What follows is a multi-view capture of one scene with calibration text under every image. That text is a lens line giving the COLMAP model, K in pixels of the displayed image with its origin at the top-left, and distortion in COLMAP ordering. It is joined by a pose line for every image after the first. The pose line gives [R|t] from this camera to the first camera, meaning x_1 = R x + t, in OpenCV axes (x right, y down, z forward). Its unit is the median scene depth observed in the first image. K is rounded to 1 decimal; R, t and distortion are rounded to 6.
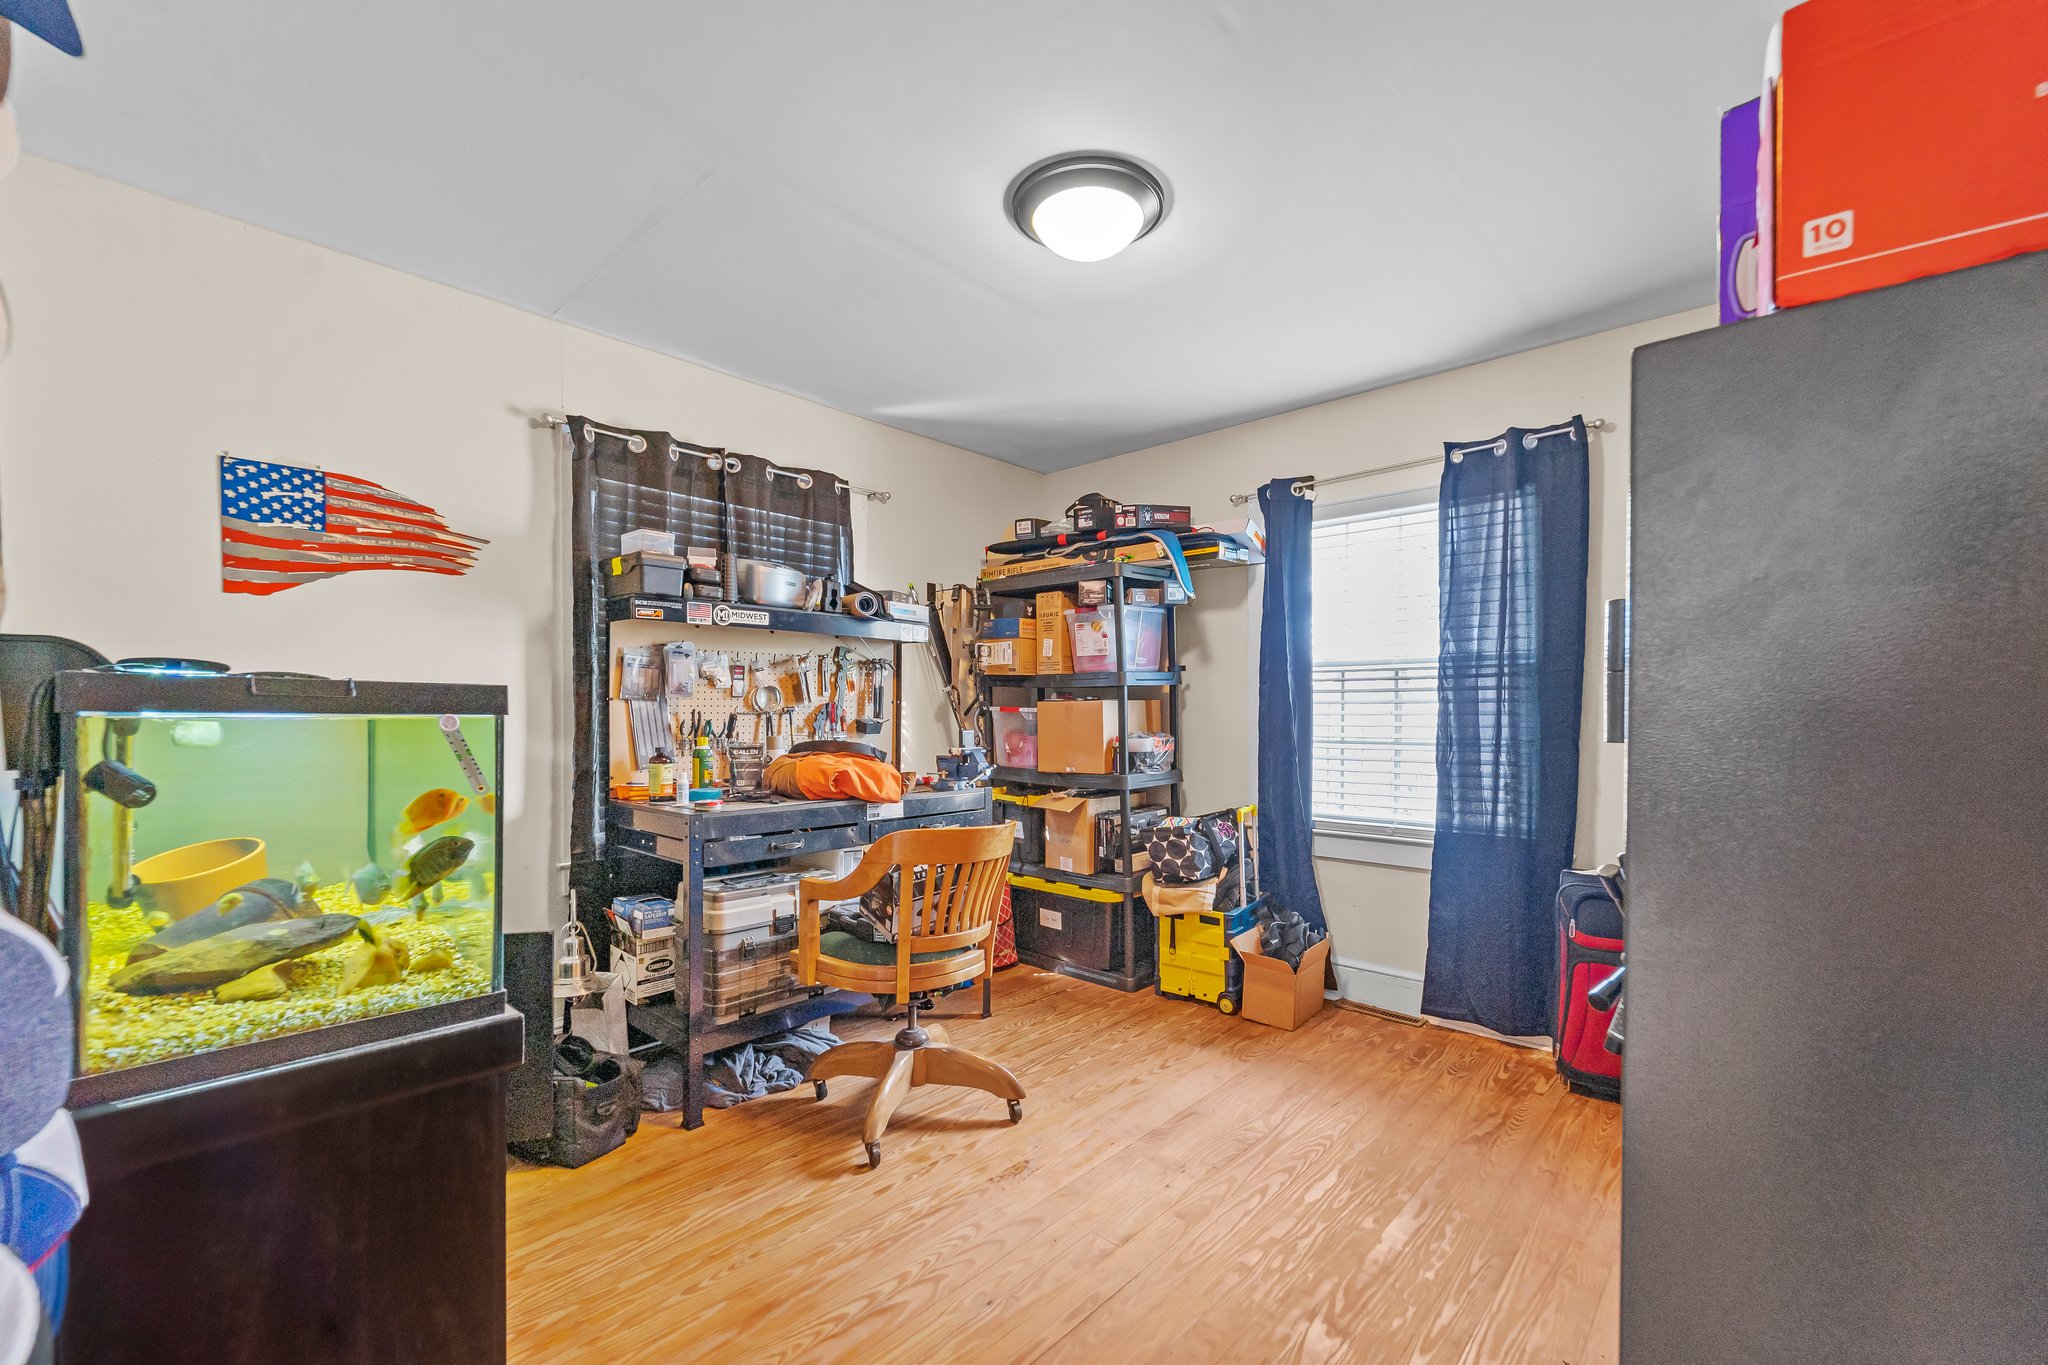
lens RADIAL K [[846.1, 0, 1025.9], [0, 846.1, 716.4], [0, 0, 1]] dist [-0.030167, -0.000107]
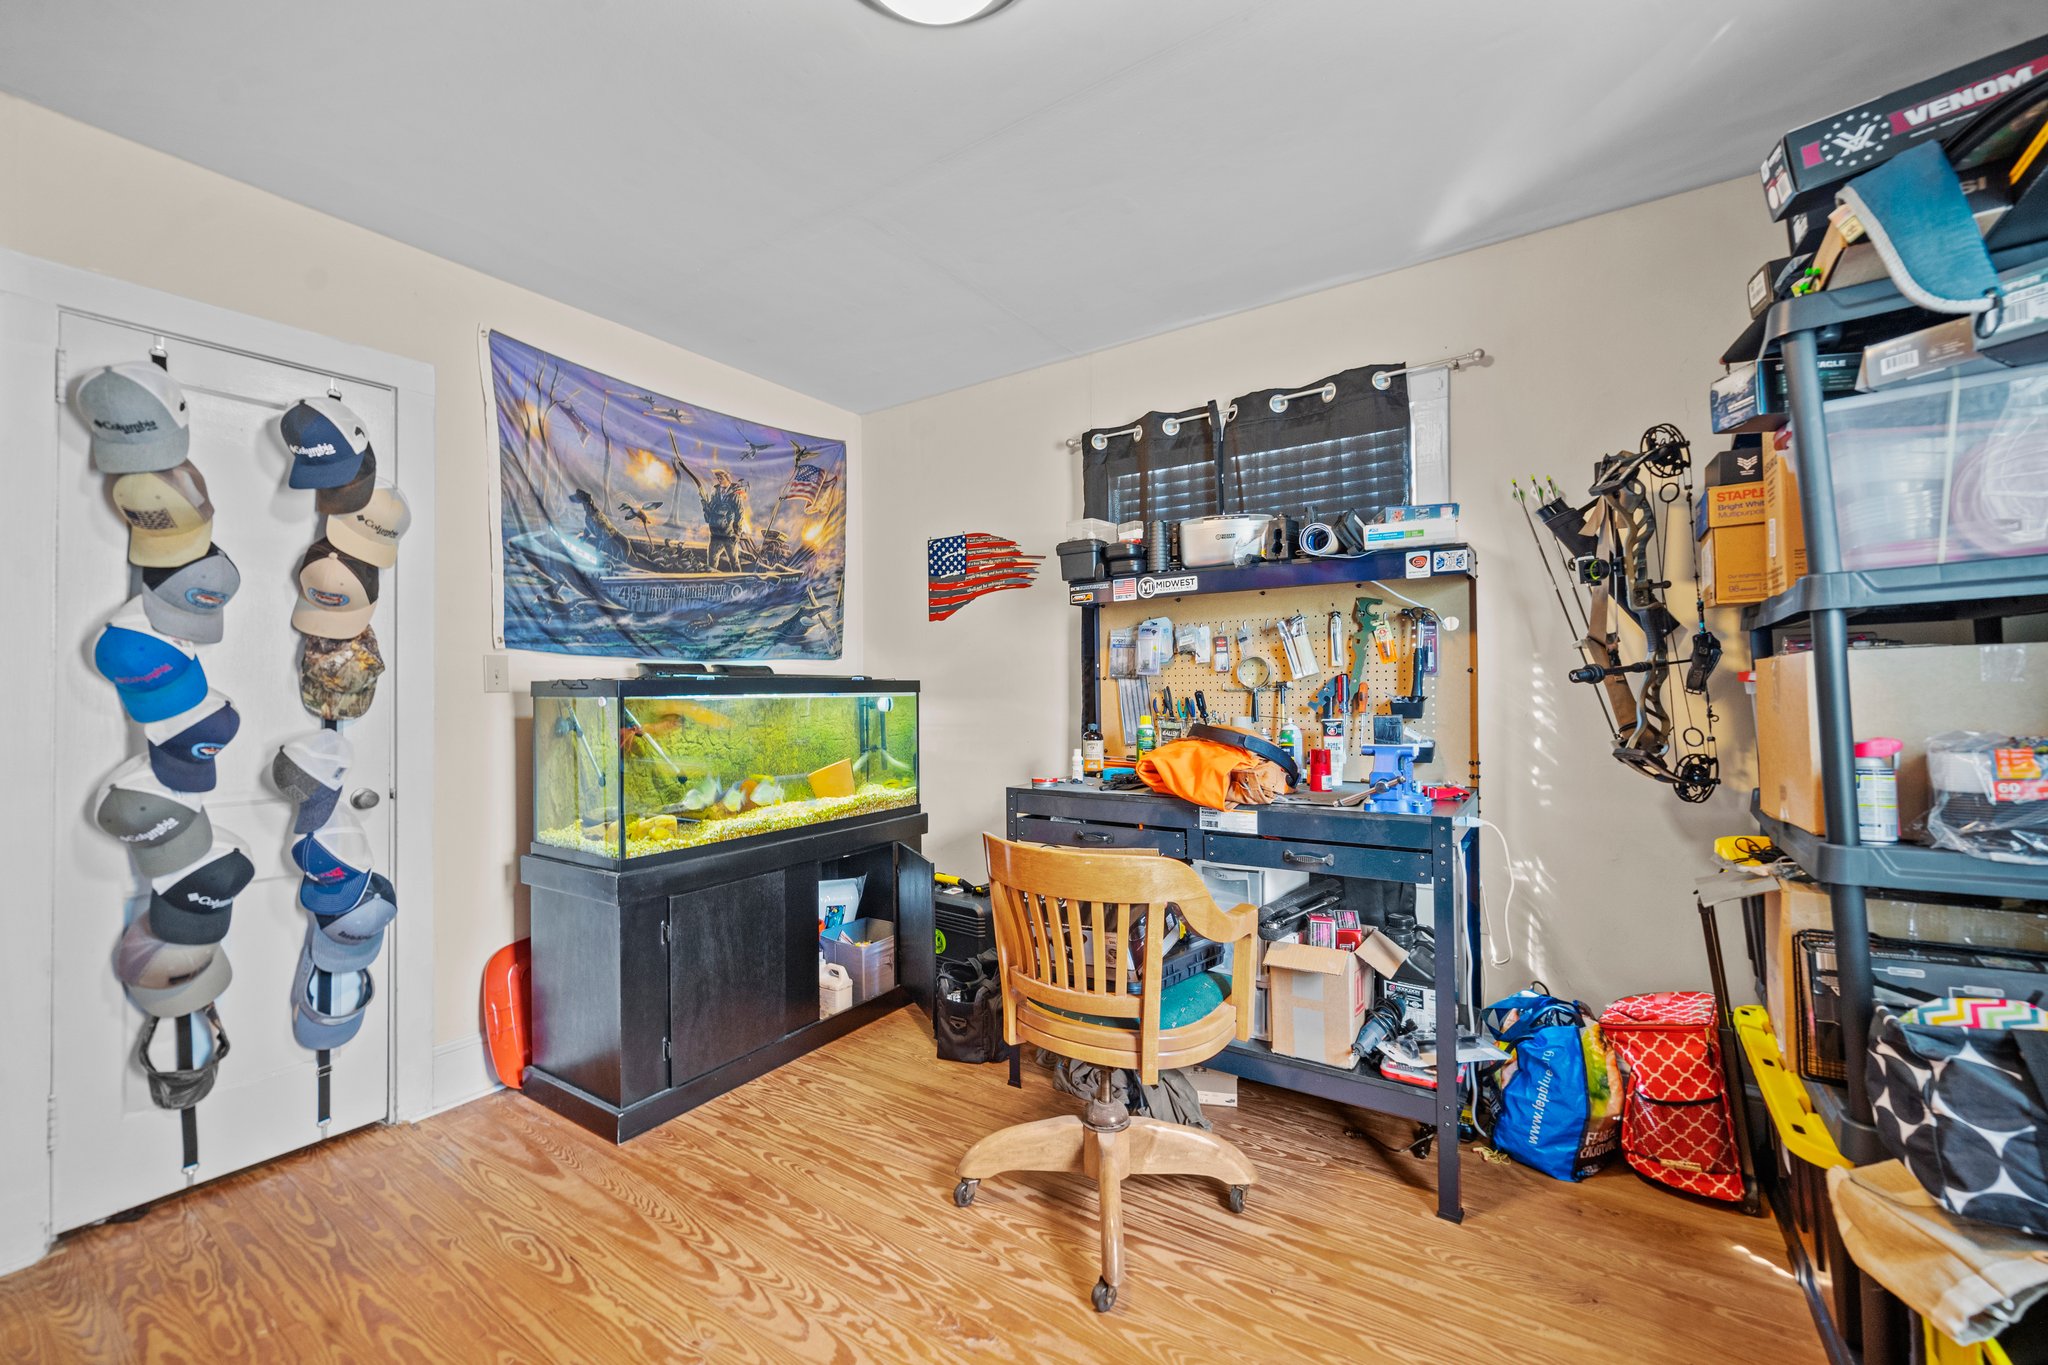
lens RADIAL K [[822.8, 0, 1026.1], [0, 822.8, 675.3], [0, 0, 1]] dist [0.000257, -0.000006]
pose [[0.142973, -0.021572, -0.989491, 0.540194], [0.012437, 0.999723, -0.019998, -0.004376], [0.989648, -0.009447, 0.143202, 0.728328]]
